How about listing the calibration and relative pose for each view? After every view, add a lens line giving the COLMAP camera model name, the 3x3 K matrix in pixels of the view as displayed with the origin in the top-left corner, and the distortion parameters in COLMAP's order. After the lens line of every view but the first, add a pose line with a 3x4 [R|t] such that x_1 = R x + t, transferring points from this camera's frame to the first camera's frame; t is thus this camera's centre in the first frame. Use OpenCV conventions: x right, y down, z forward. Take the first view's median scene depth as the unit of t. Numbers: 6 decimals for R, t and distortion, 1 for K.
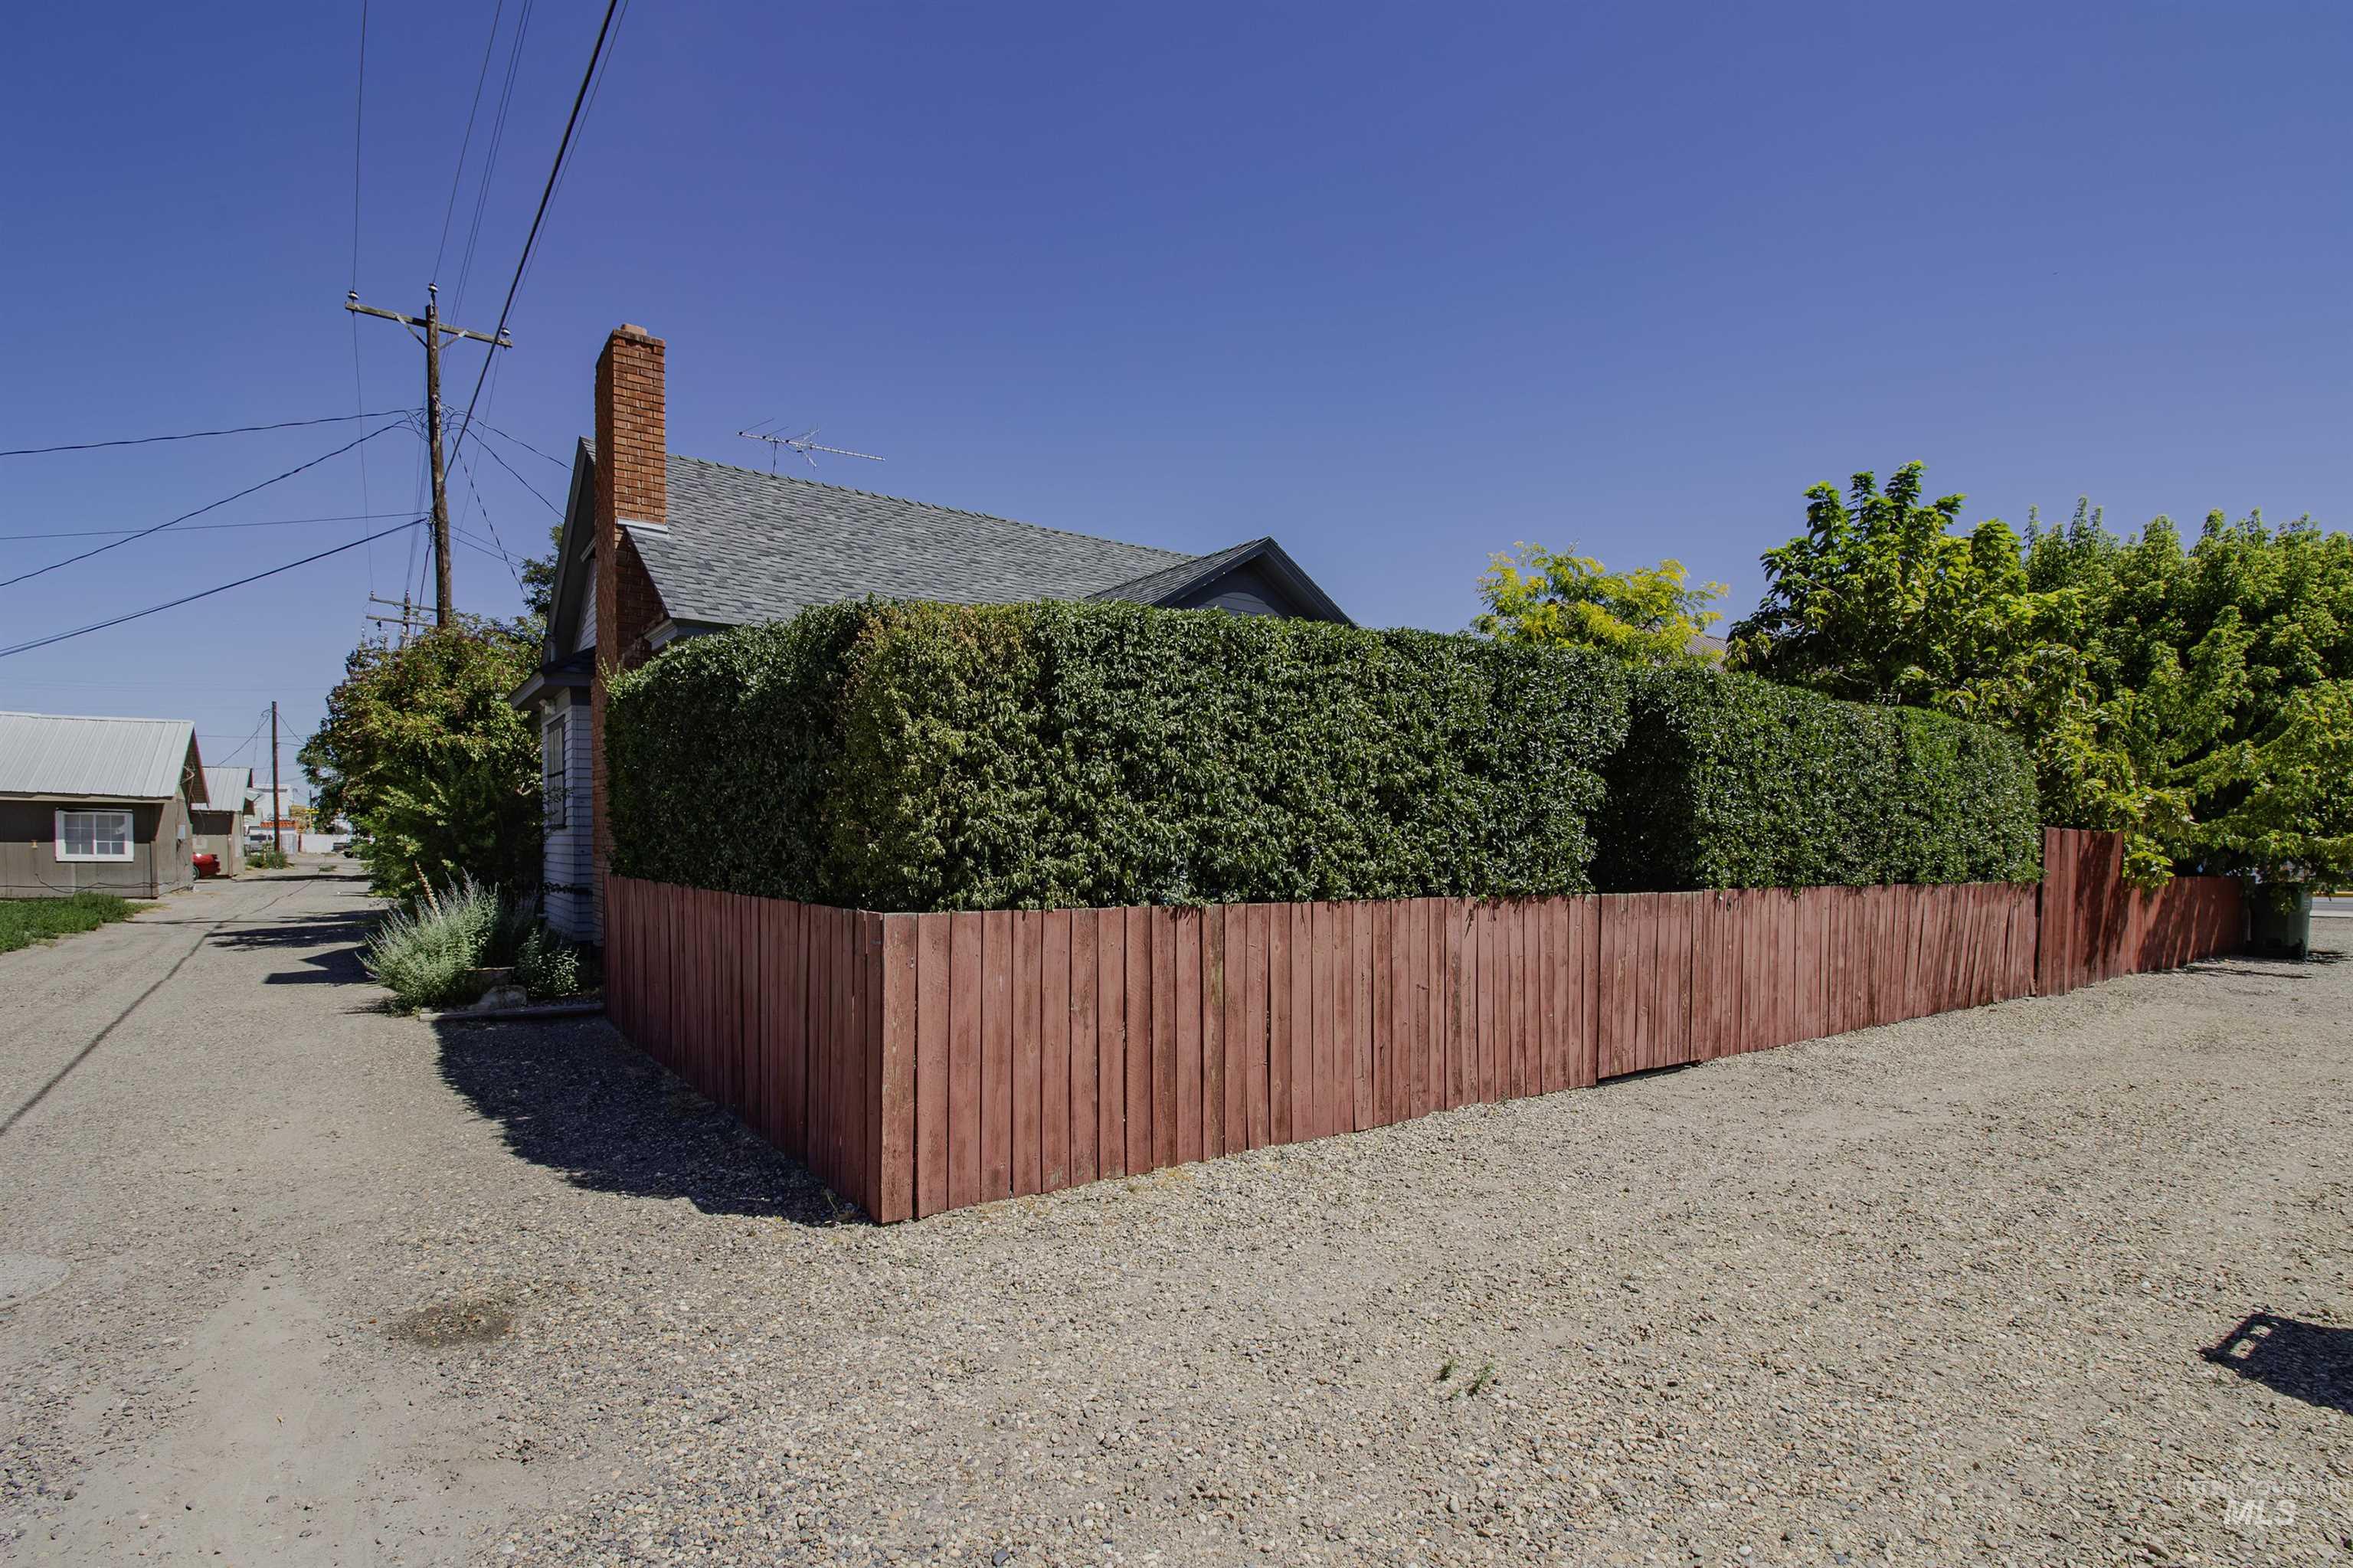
lens RADIAL K [[1206.5, 0, 978.3], [0, 1206.5, 861.1], [0, 0, 1]] dist [-0.003730, -0.002338]
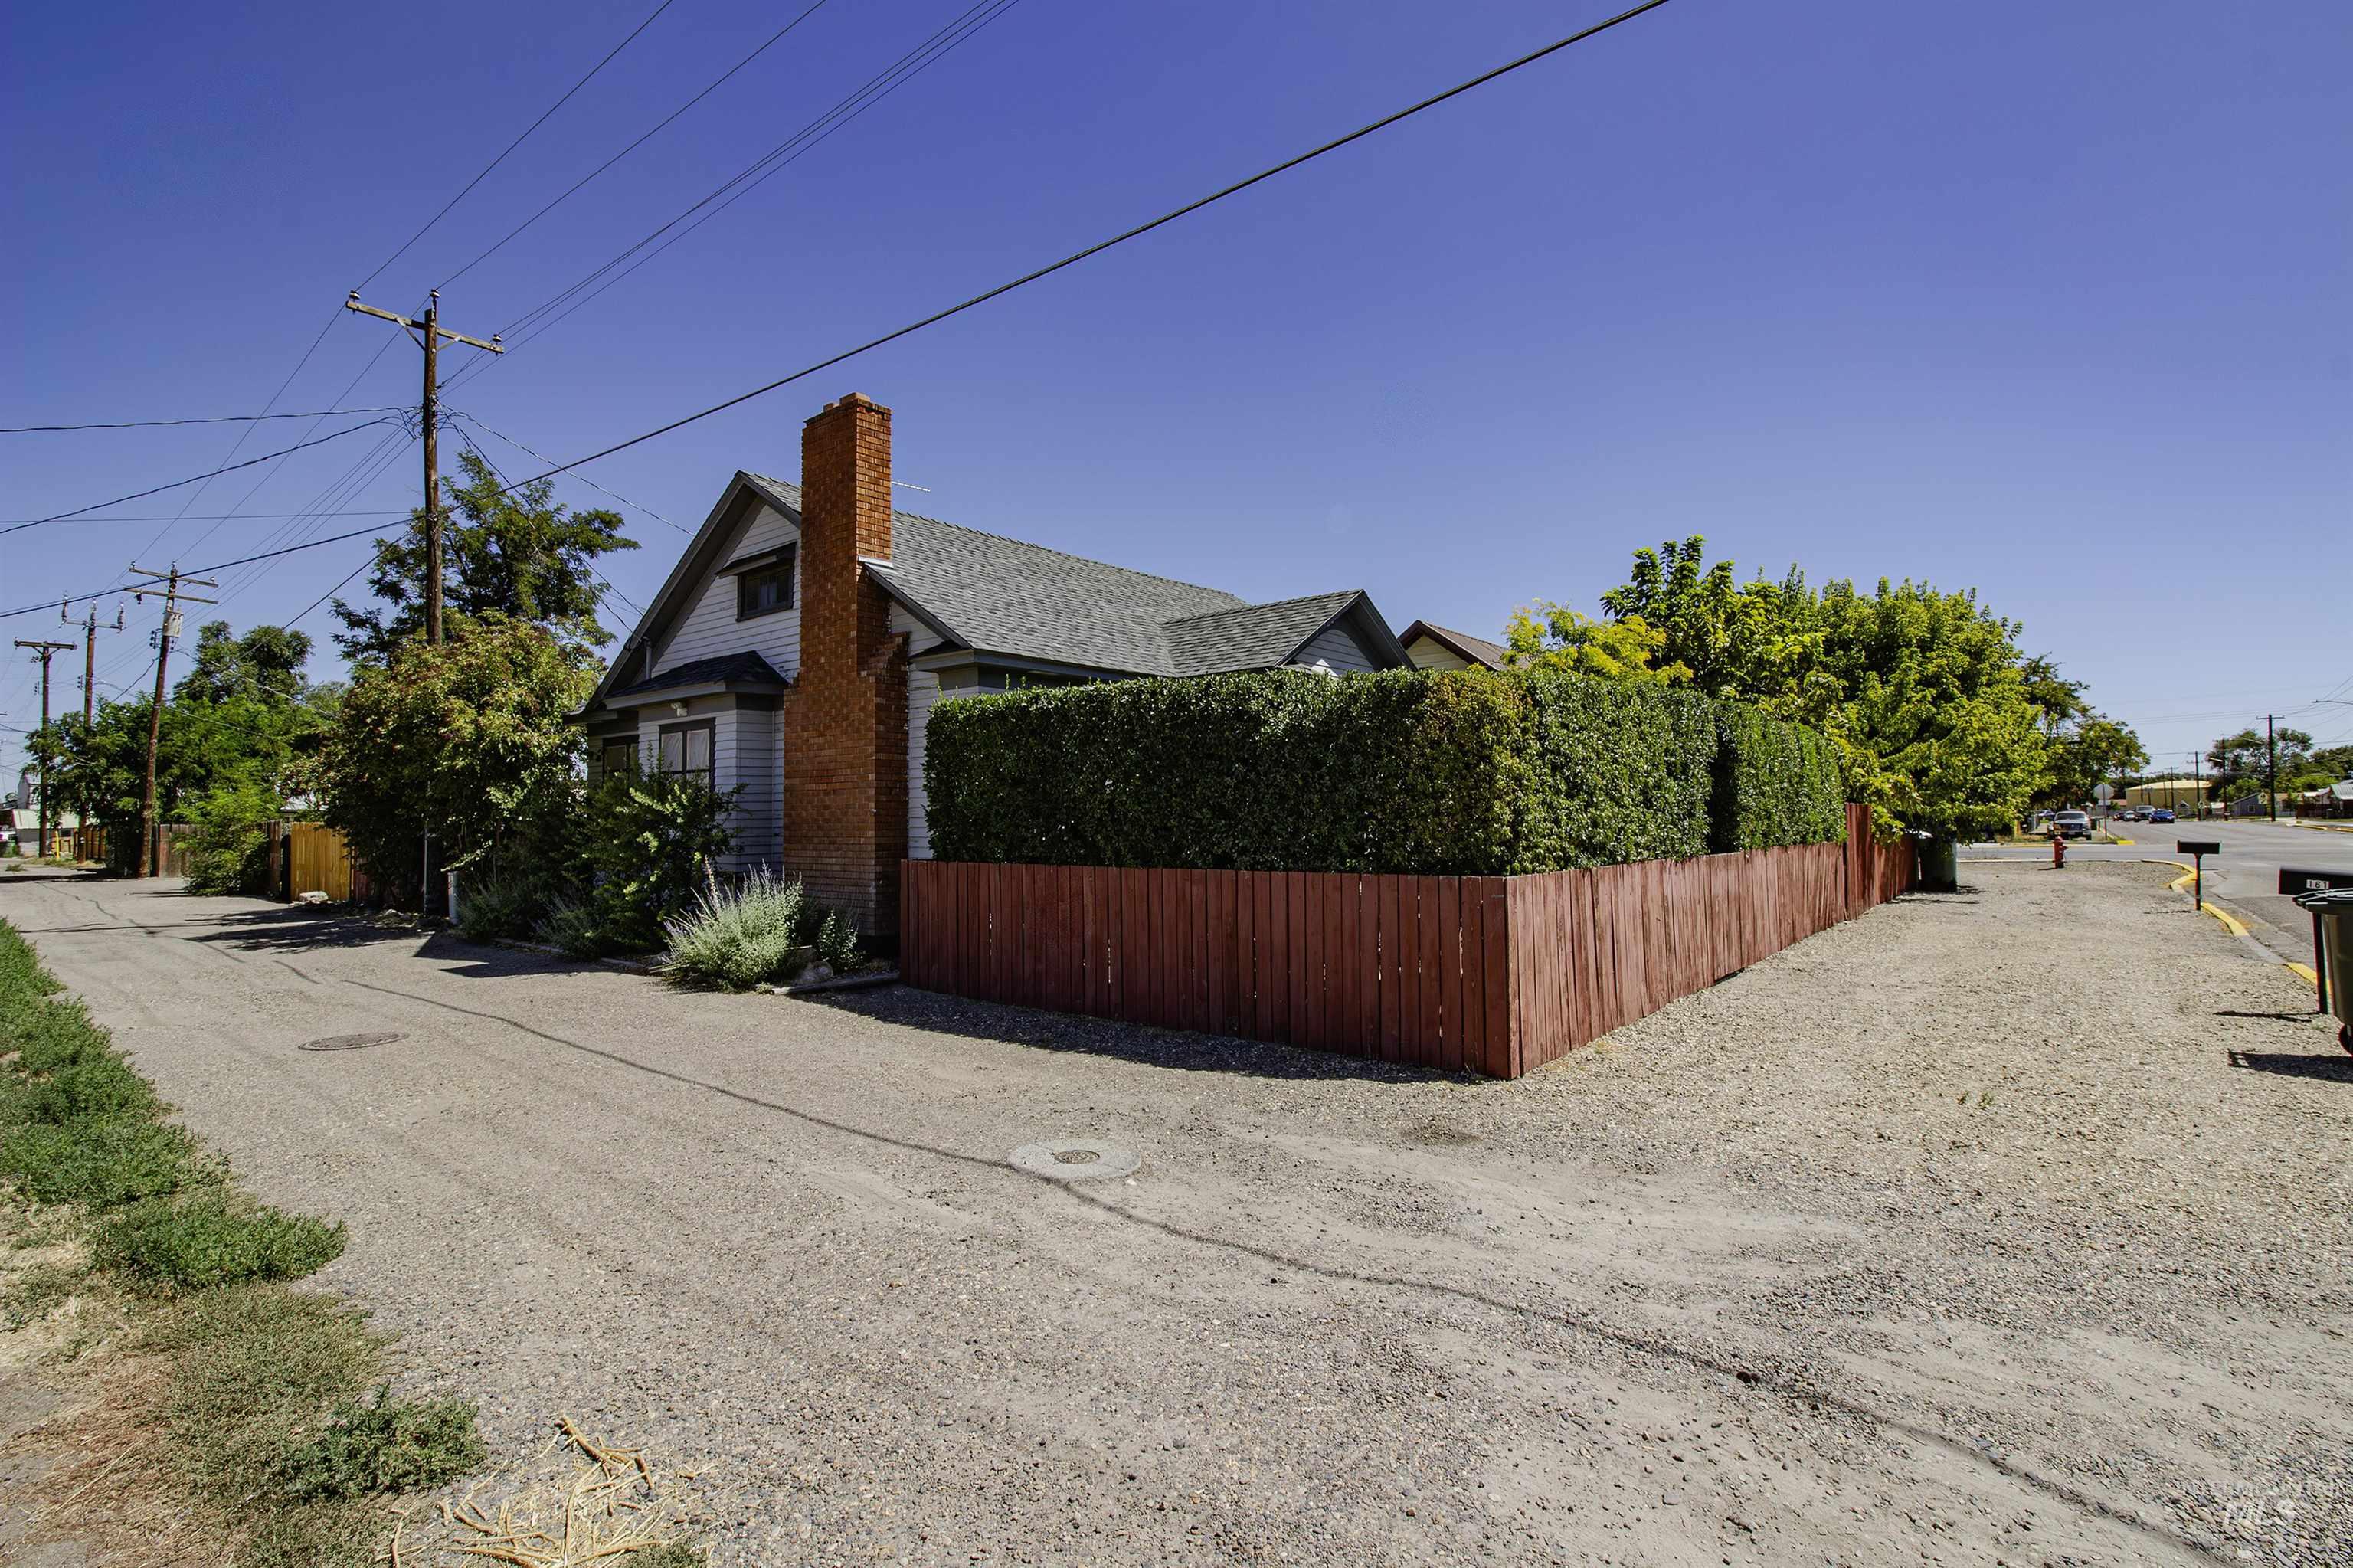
lens RADIAL K [[1099.9, 0, 1171.5], [0, 1099.9, 757.4], [0, 0, 1]] dist [0.001226, -0.000919]
pose [[0.967933, -0.003691, 0.251180, -0.163199], [0.022751, 0.997071, -0.073021, -0.003155], [-0.250175, 0.076394, 0.965182, -0.052766]]
